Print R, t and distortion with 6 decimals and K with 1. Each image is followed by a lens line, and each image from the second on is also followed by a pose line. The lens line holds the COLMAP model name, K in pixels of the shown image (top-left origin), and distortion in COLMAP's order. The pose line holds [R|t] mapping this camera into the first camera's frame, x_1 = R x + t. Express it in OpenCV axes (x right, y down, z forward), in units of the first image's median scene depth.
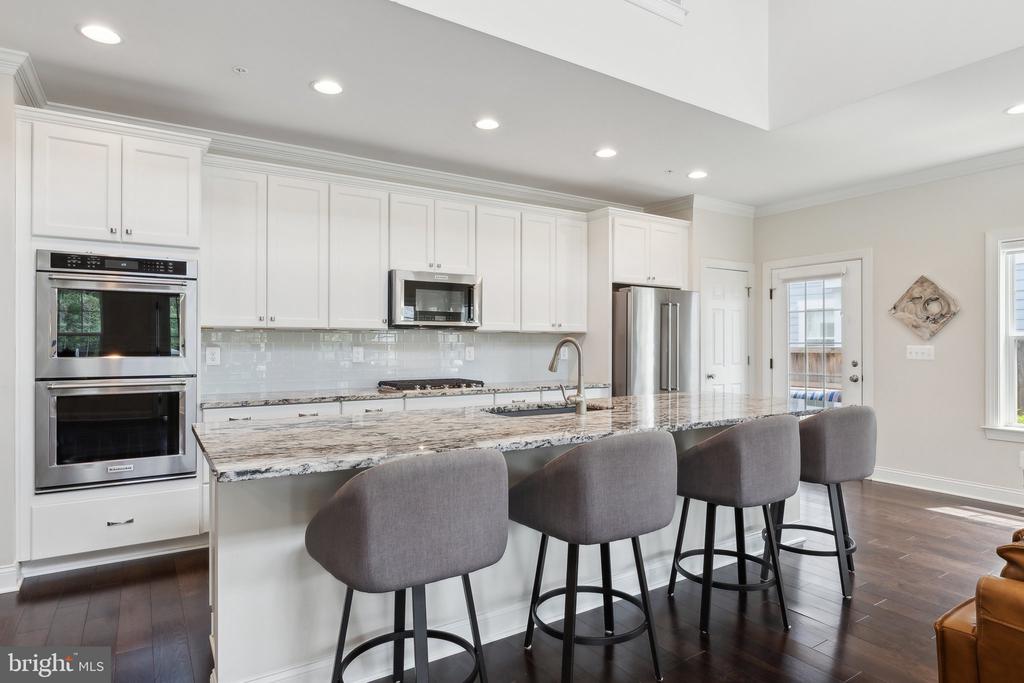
lens RADIAL K [[576.3, 0, 510.9], [0, 576.3, 343.7], [0, 0, 1]] dist [-0.022645, -0.000087]
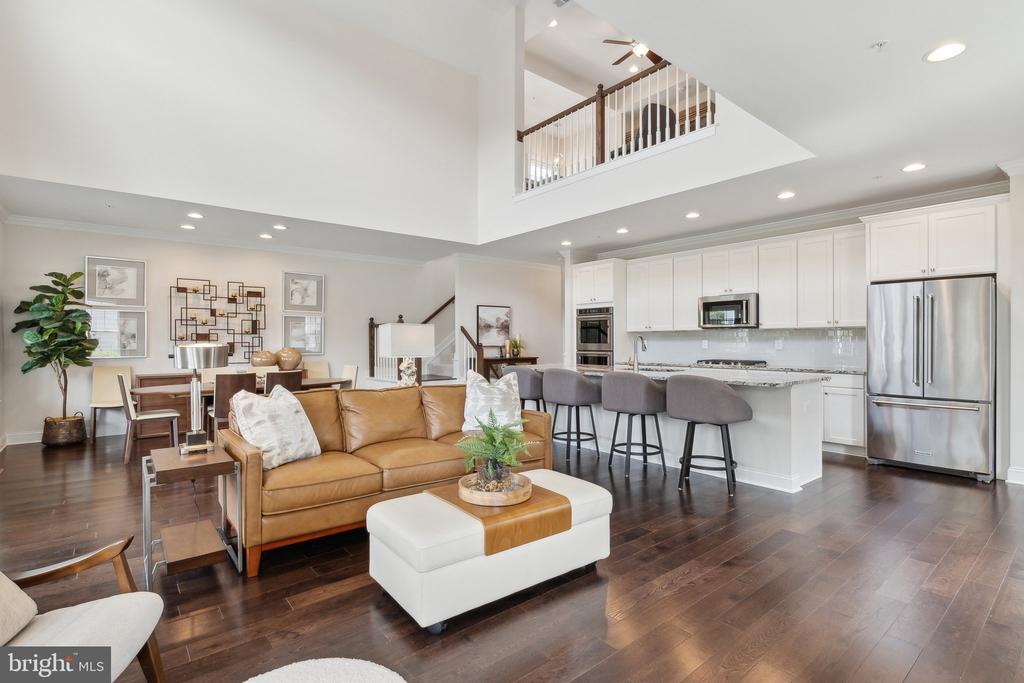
lens RADIAL K [[497.6, 0, 512.7], [0, 497.6, 343.3], [0, 0, 1]] dist [-0.000610, -0.000016]
pose [[0.116990, 0.010522, -0.993077, 1.245860], [0.012474, 0.999849, 0.012063, -0.009532], [0.993055, -0.013799, 0.116841, 0.218297]]
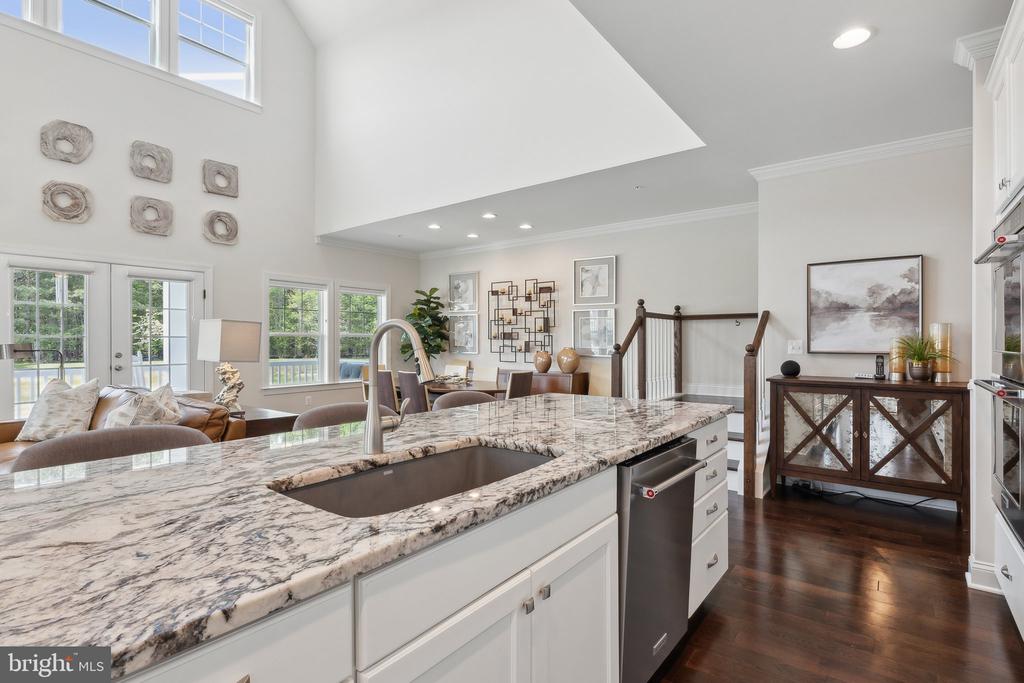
lens RADIAL K [[497.6, 0, 511.7], [0, 497.6, 341.3], [0, 0, 1]] dist [-0.000610, -0.000016]
pose [[-0.942151, 0.001540, -0.335186, 0.094137], [0.004796, 0.999949, -0.008888, 0.010585], [0.335155, -0.009981, -0.942110, 0.997196]]
